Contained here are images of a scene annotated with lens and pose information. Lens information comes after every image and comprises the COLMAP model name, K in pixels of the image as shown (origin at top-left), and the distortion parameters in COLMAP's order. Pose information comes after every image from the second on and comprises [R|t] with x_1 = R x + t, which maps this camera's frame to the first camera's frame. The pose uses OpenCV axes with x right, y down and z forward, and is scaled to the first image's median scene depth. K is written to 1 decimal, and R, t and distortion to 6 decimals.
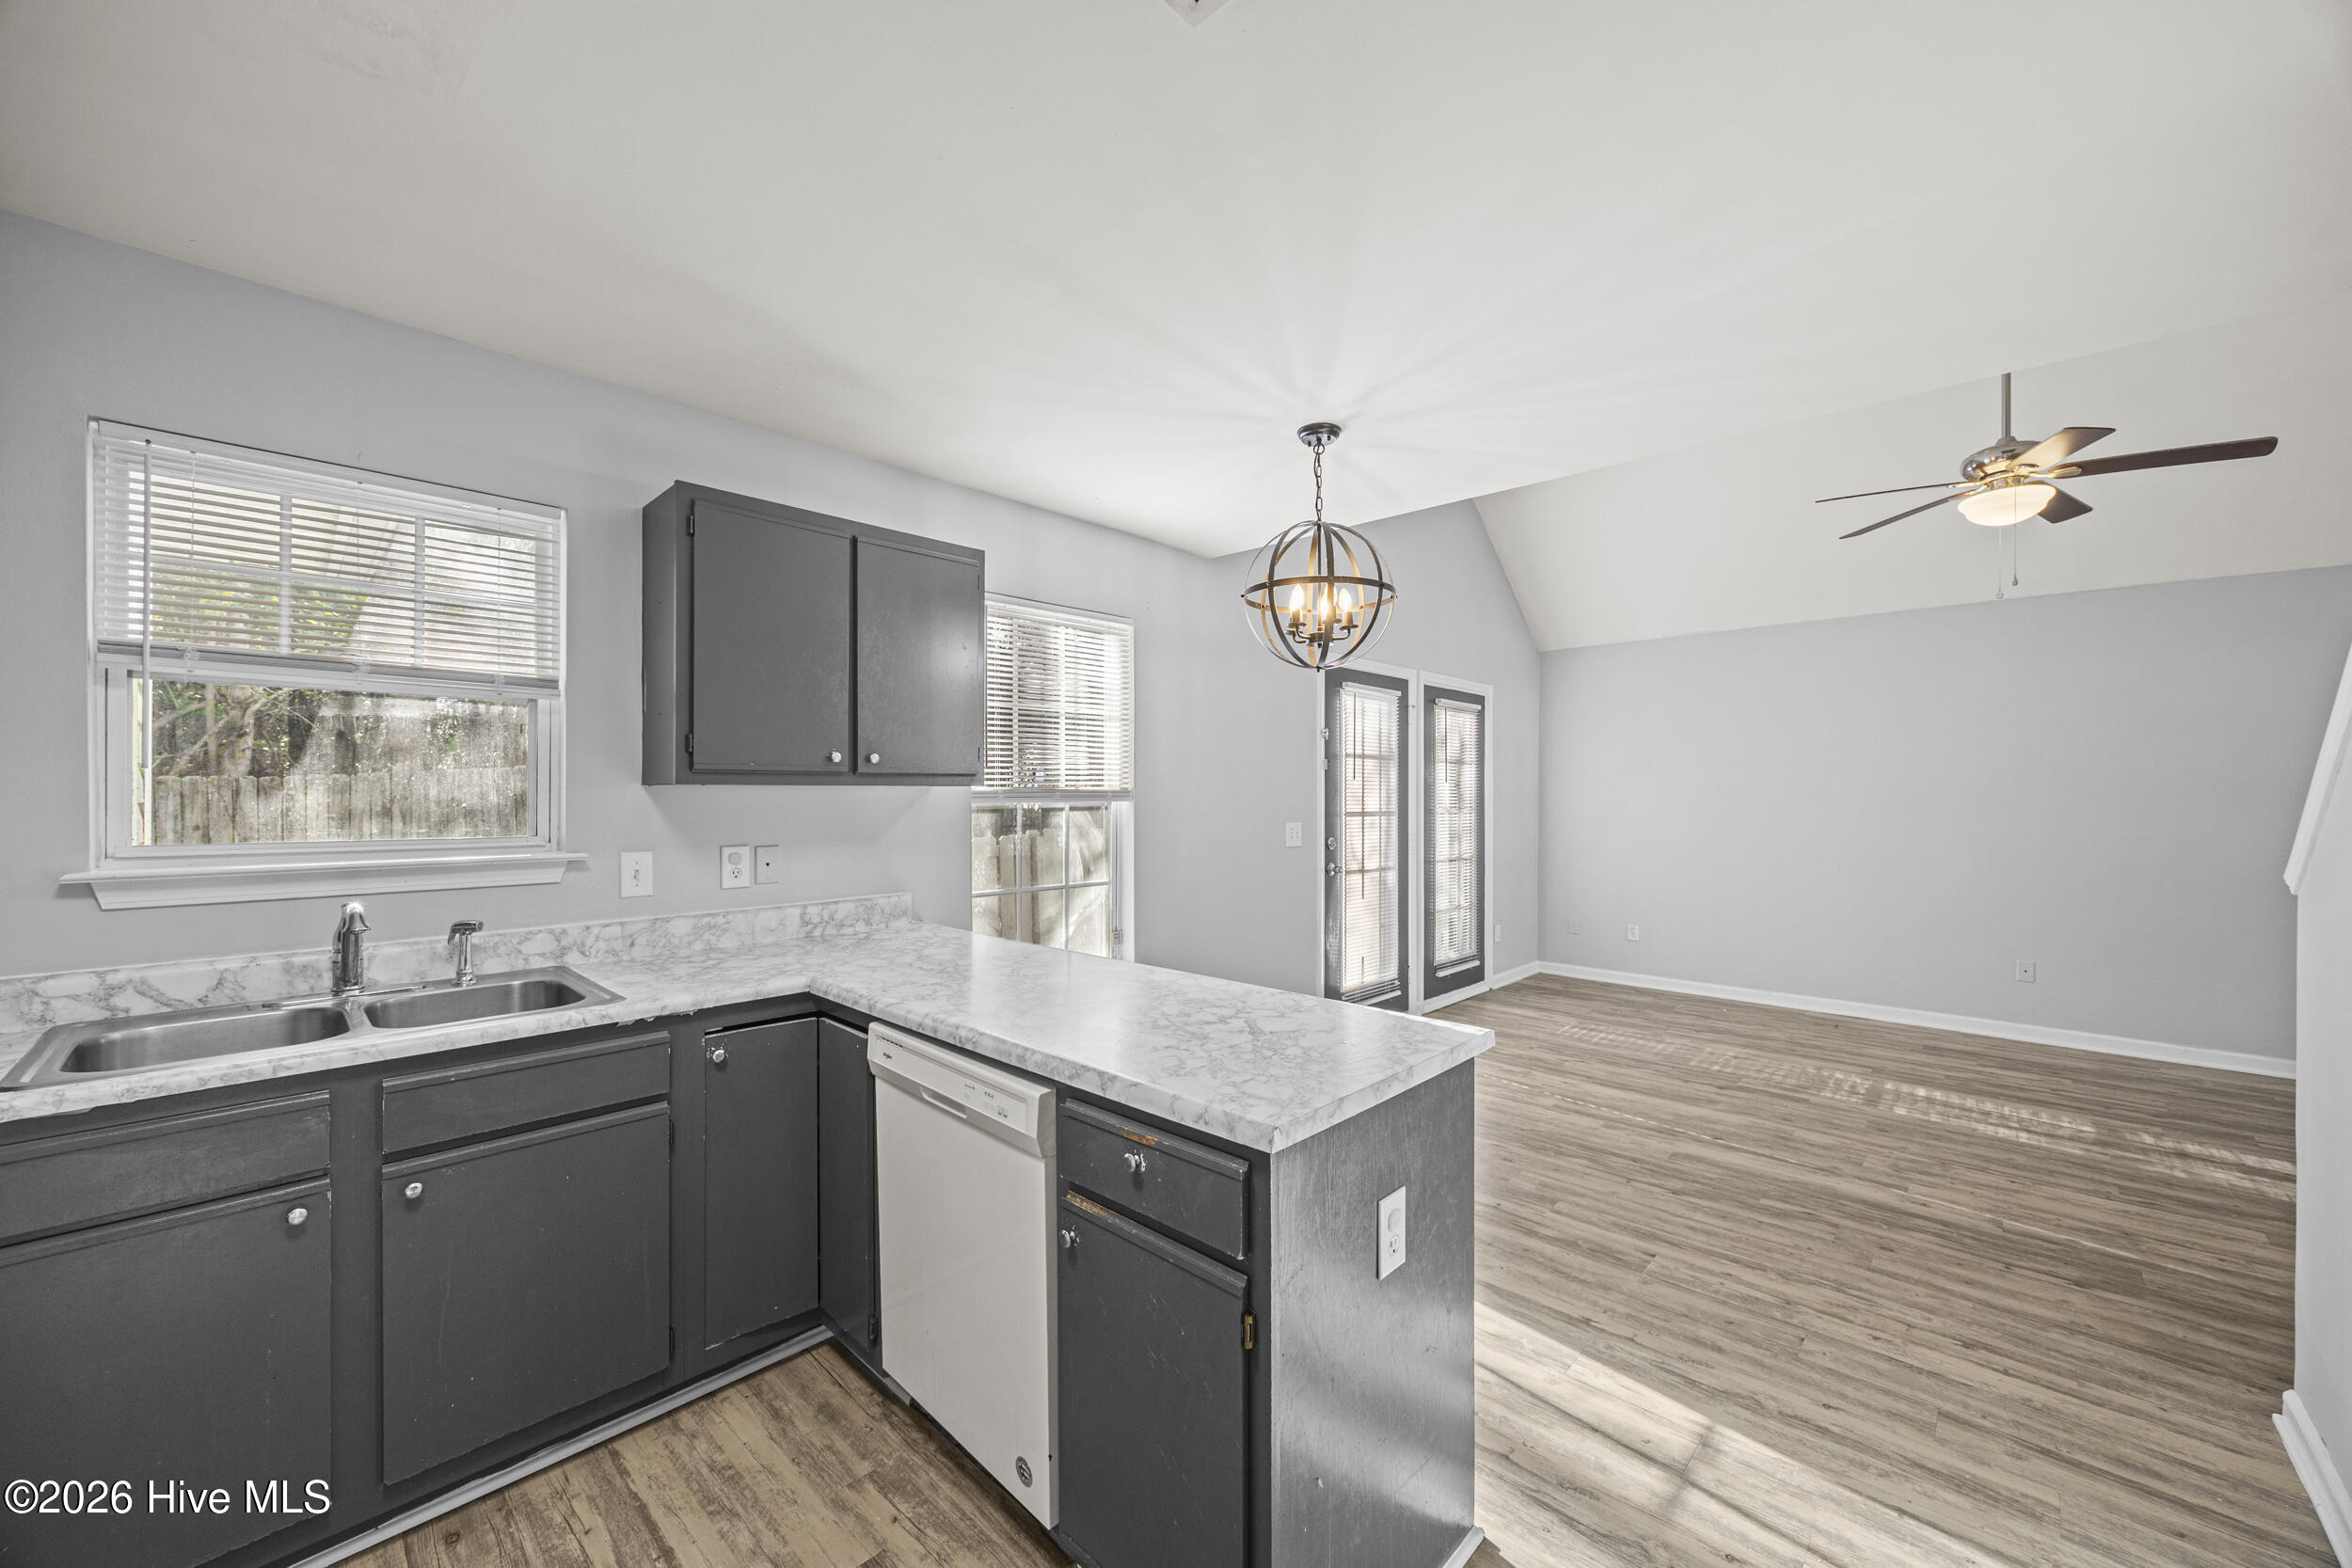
lens RADIAL K [[890.6, 0, 1167.4], [0, 890.6, 790.6], [0, 0, 1]] dist [-0.001948, -0.000364]
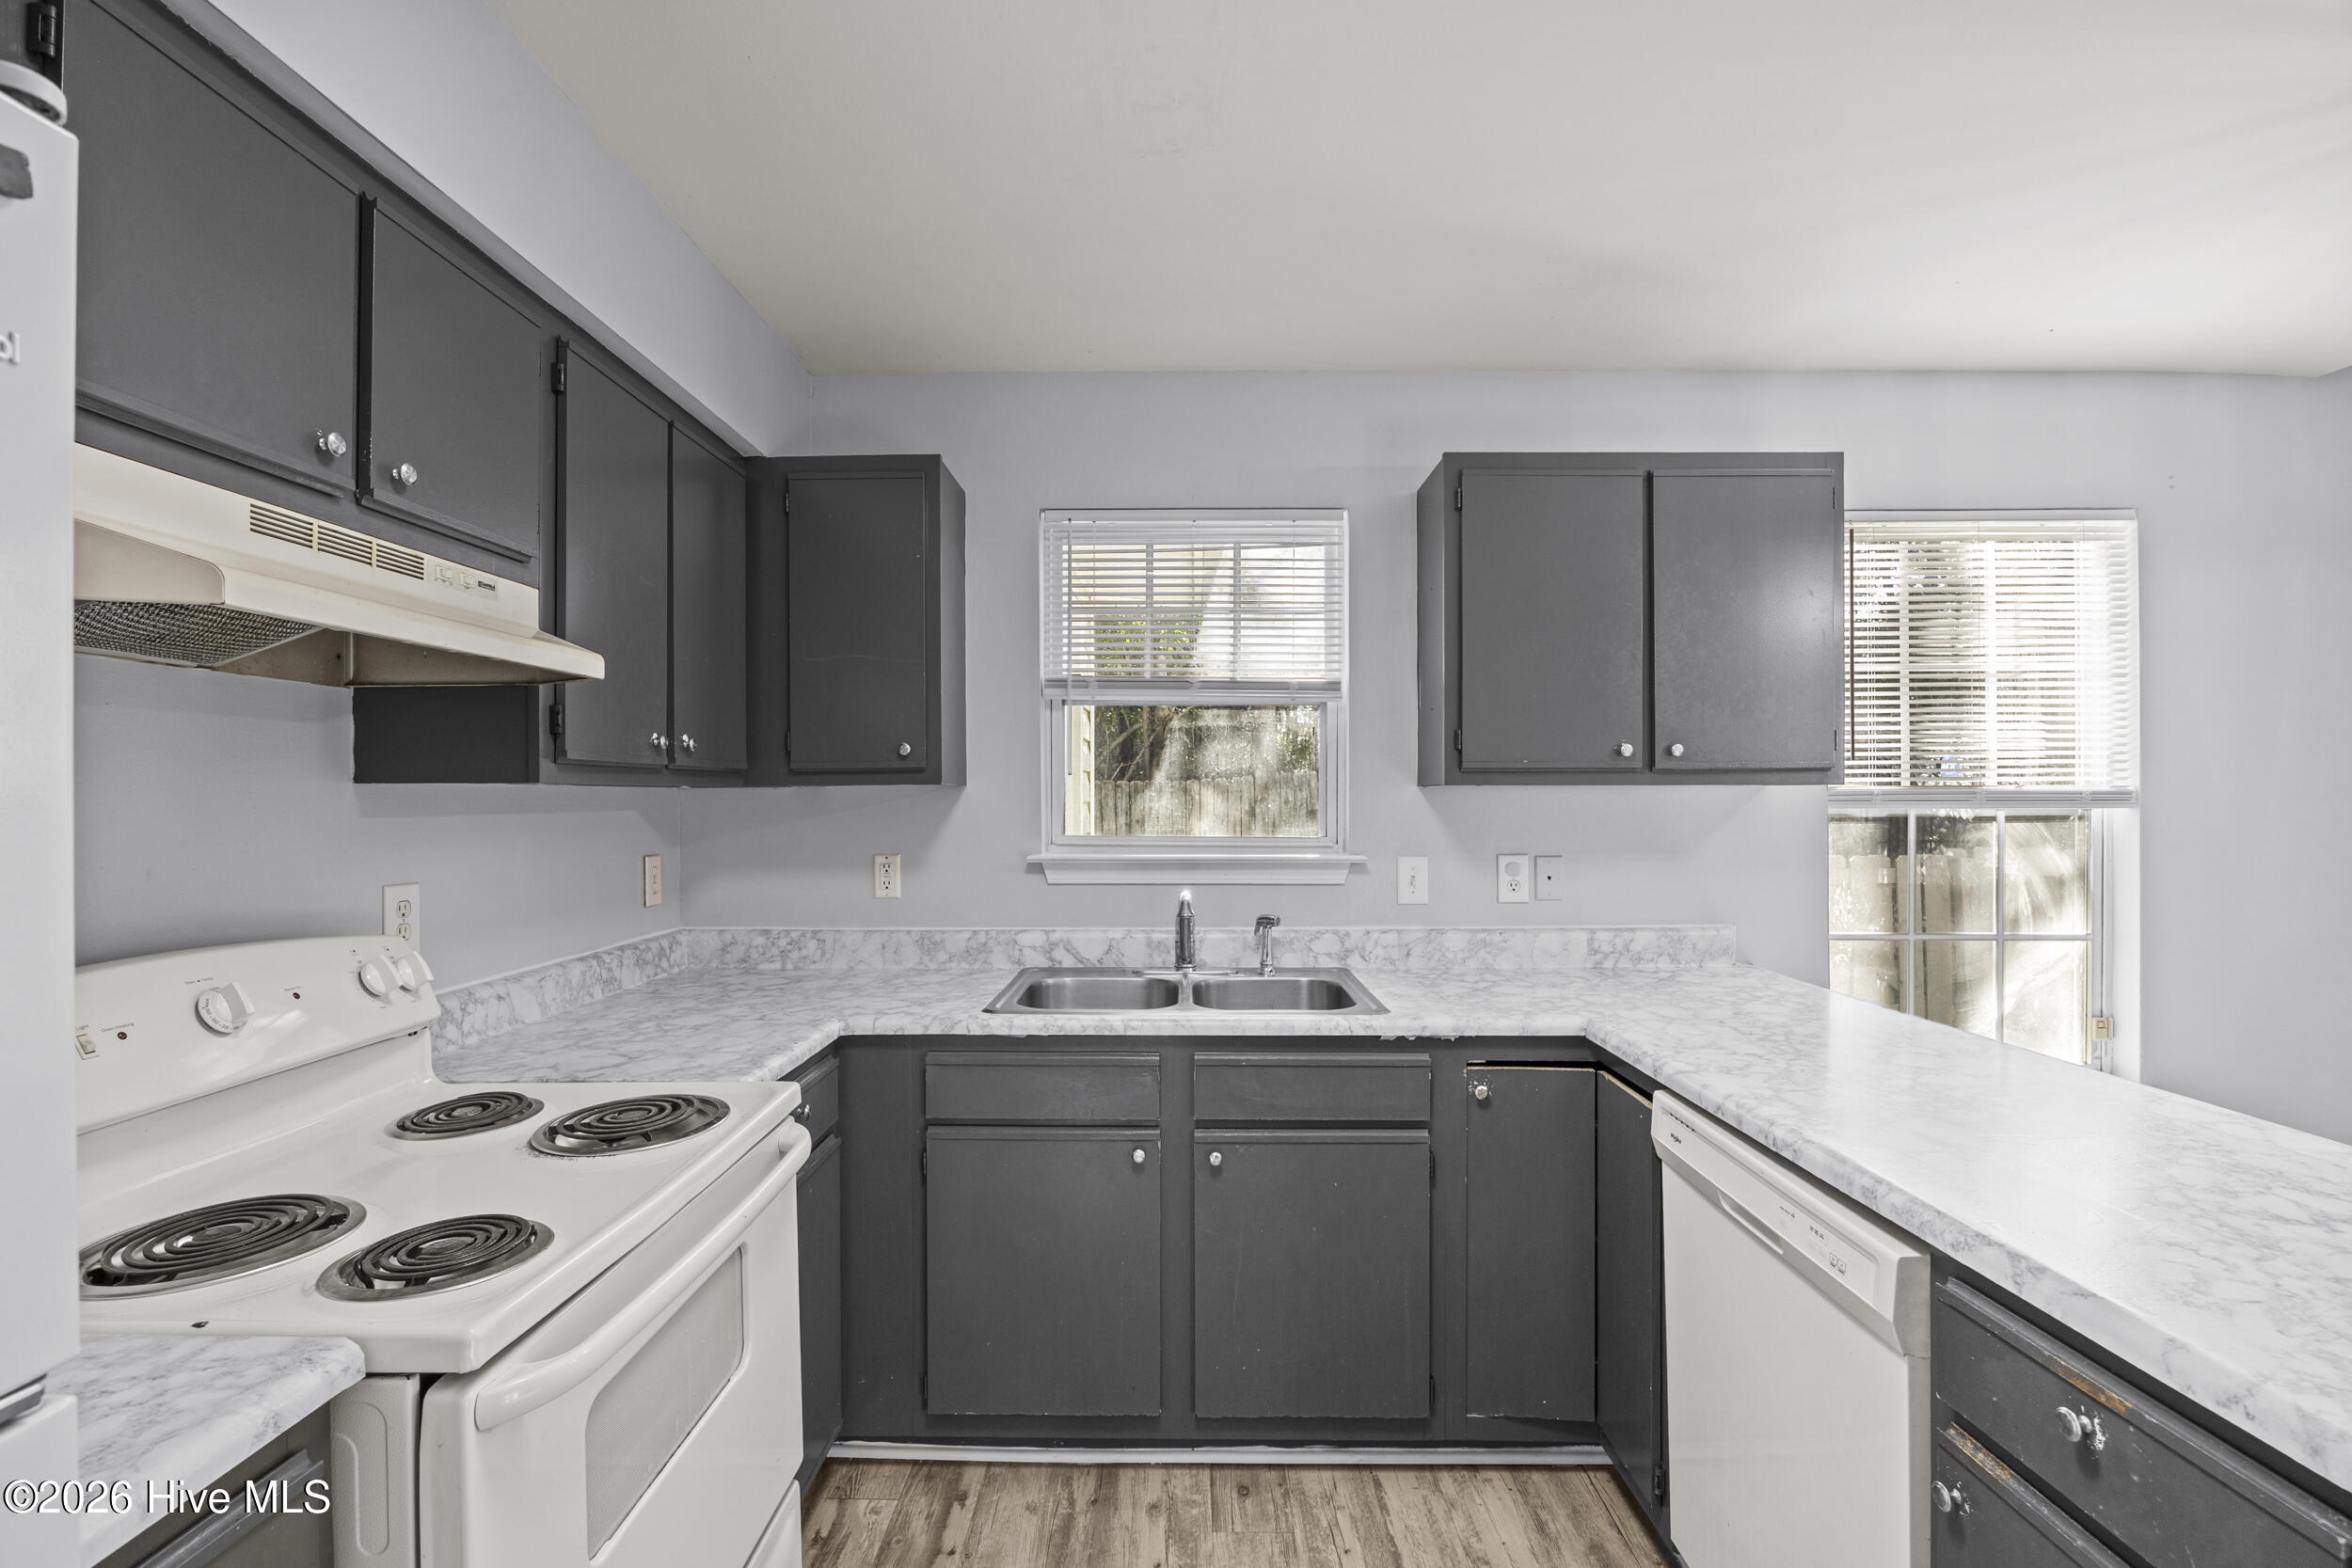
lens RADIAL K [[1030.4, 0, 1166.9], [0, 1030.4, 793.4], [0, 0, 1]] dist [-0.015930, 0.001649]
pose [[0.685271, -0.000859, -0.728287, 0.018089], [0.002109, 0.999997, 0.000805, 0.000063], [0.728285, -0.002087, 0.685271, 0.053653]]
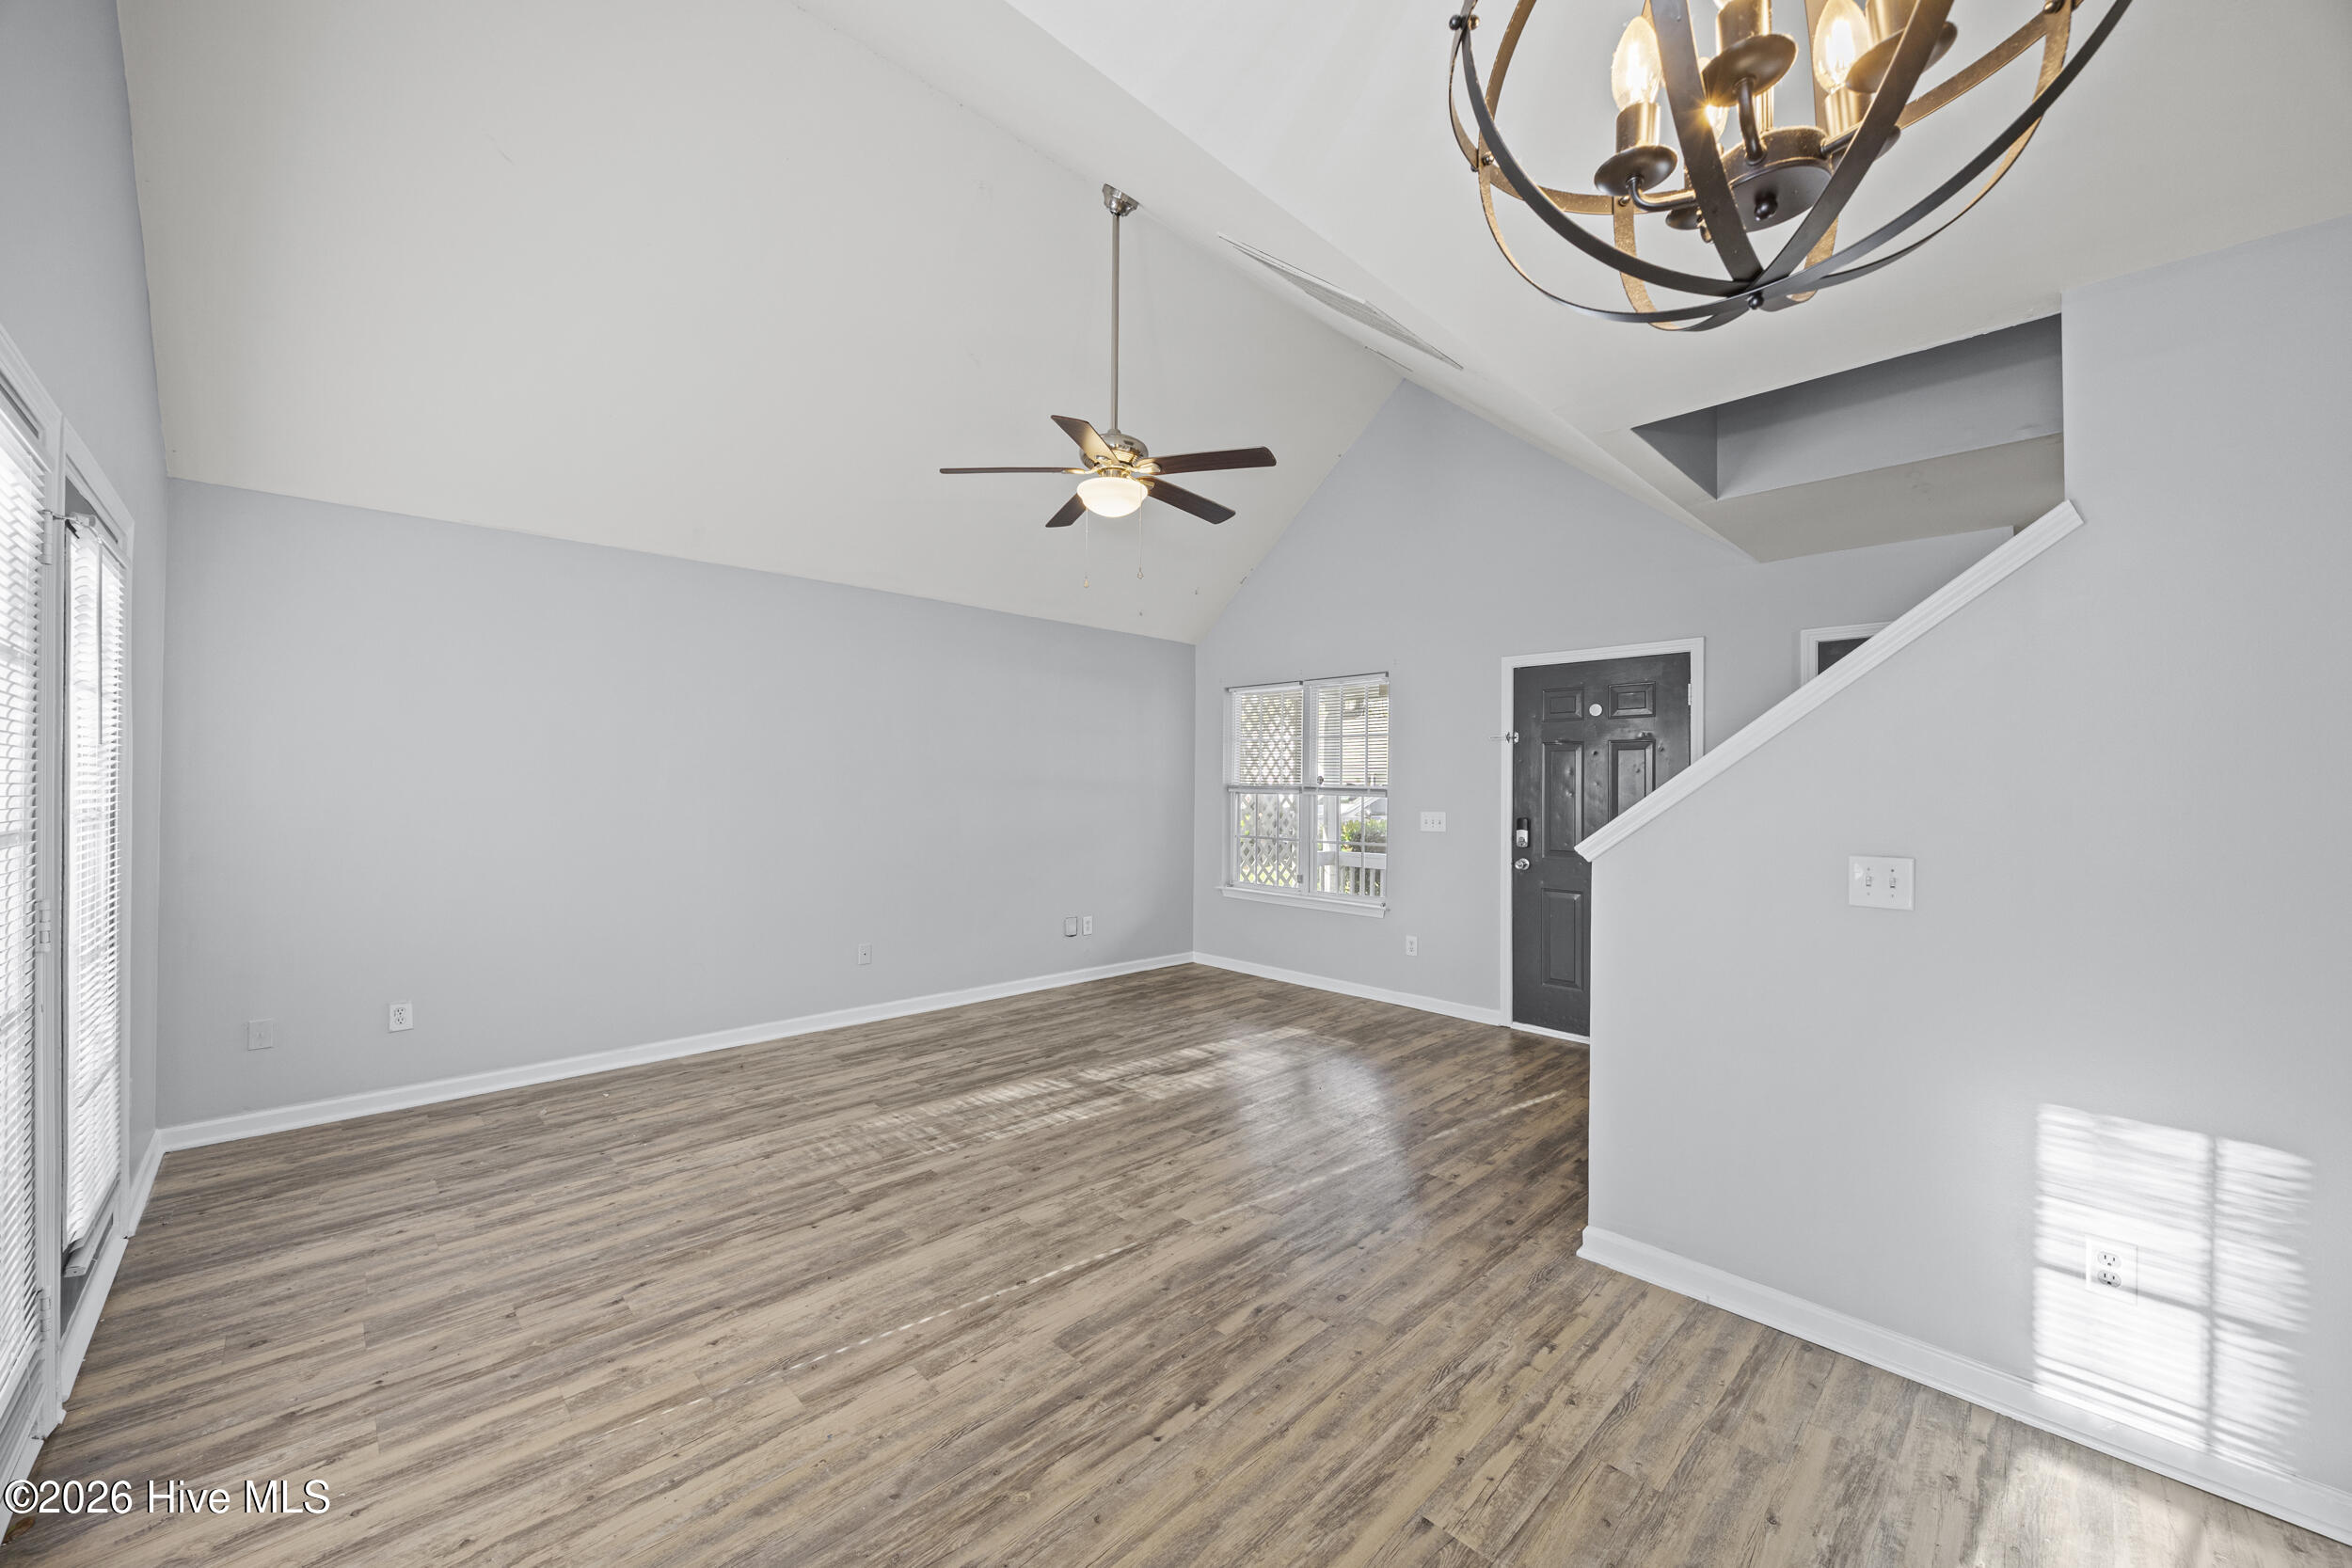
lens RADIAL K [[890.6, 0, 1163.8], [0, 890.6, 782.9], [0, 0, 1]] dist [-0.001948, -0.000364]
pose [[0.039613, -0.000715, 0.999215, -0.086446], [-0.012444, 0.999922, 0.001209, 0.000309], [-0.999138, -0.012482, 0.039601, 1.108485]]
